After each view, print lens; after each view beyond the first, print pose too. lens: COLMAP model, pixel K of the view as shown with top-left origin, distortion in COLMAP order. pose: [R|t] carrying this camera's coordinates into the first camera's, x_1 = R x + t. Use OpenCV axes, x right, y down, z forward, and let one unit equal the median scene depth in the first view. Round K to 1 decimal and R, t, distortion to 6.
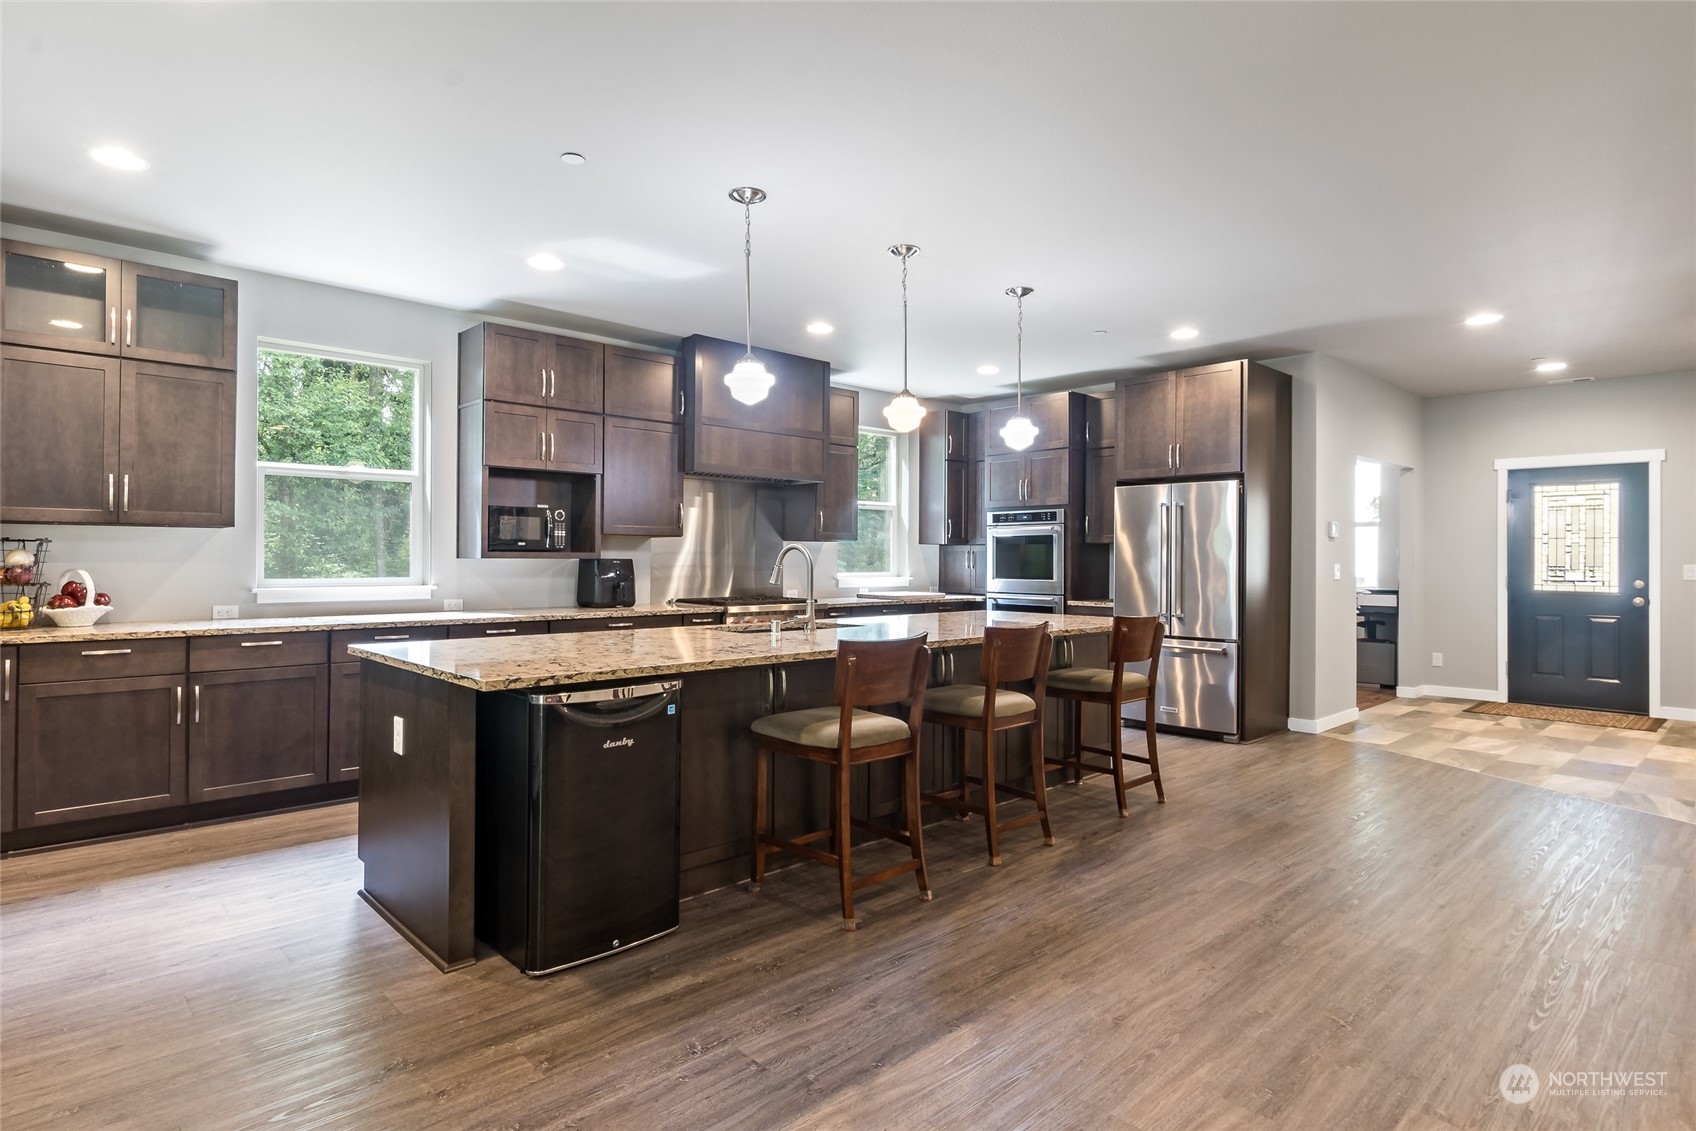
lens RADIAL K [[907.8, 0, 844.4], [0, 907.8, 558.7], [0, 0, 1]] dist [-0.002721, -0.000103]
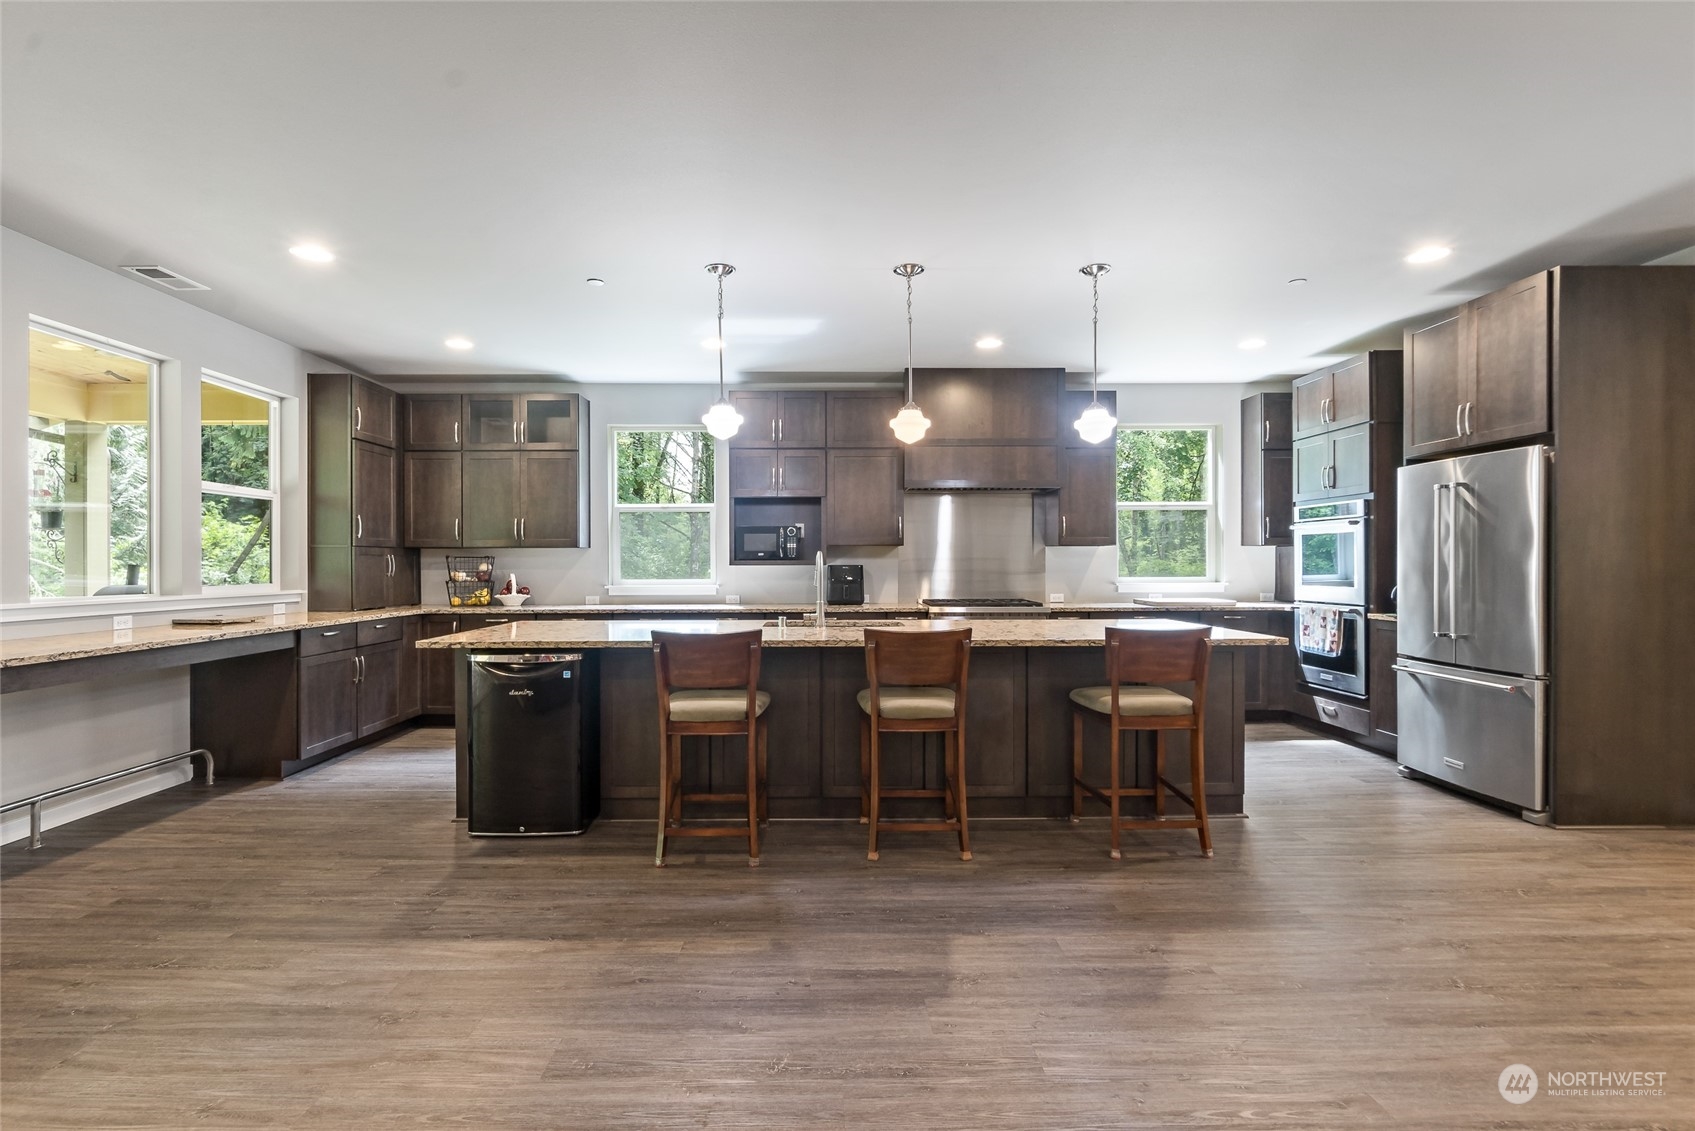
lens RADIAL K [[818.7, 0, 824.9], [0, 818.7, 571.0], [0, 0, 1]] dist [-0.001389, -0.000871]
pose [[0.728811, -0.001434, -0.684714, 0.603661], [0.007487, 0.999955, 0.005875, 0.002030], [0.684674, -0.009409, 0.728789, 0.225554]]
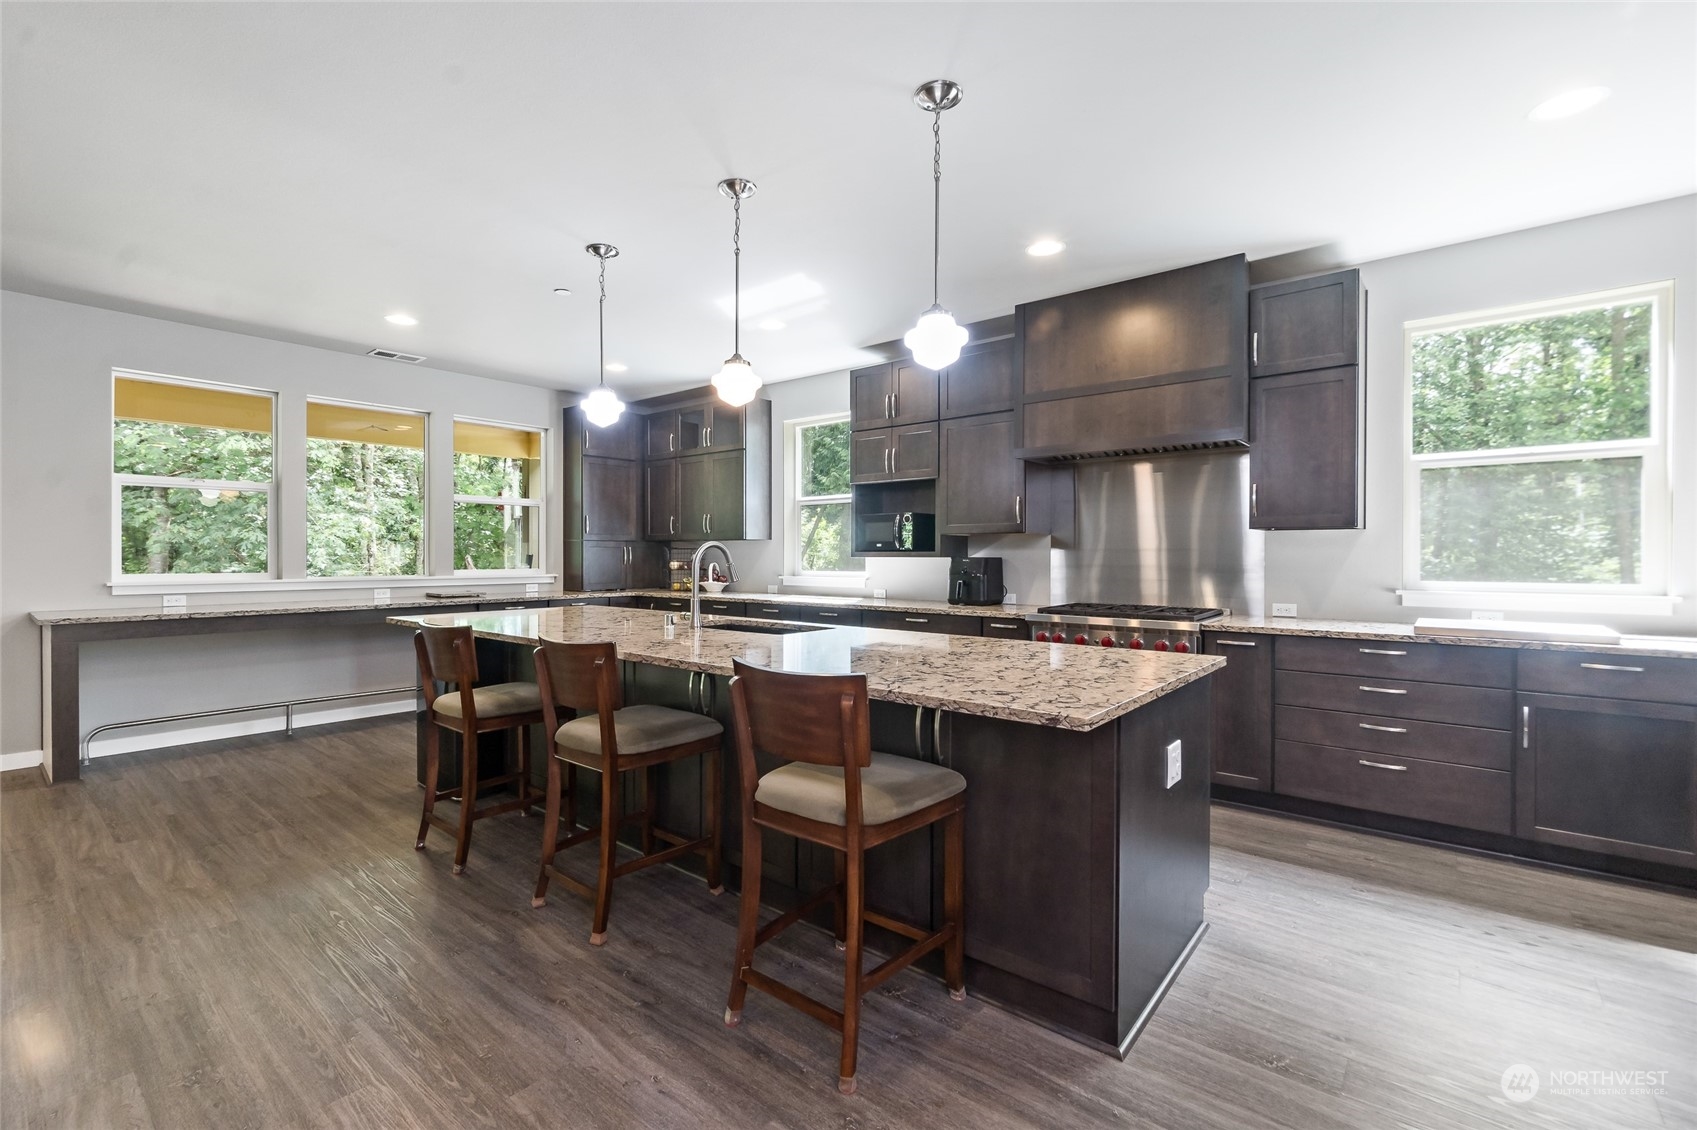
lens RADIAL K [[756.3, 0, 815.5], [0, 756.3, 553.9], [0, 0, 1]] dist [-0.000536, -0.000257]
pose [[0.087024, -0.005871, -0.996189, 0.726891], [0.001535, 0.999982, -0.005759, 0.000853], [0.996205, -0.001028, 0.087031, 0.950625]]
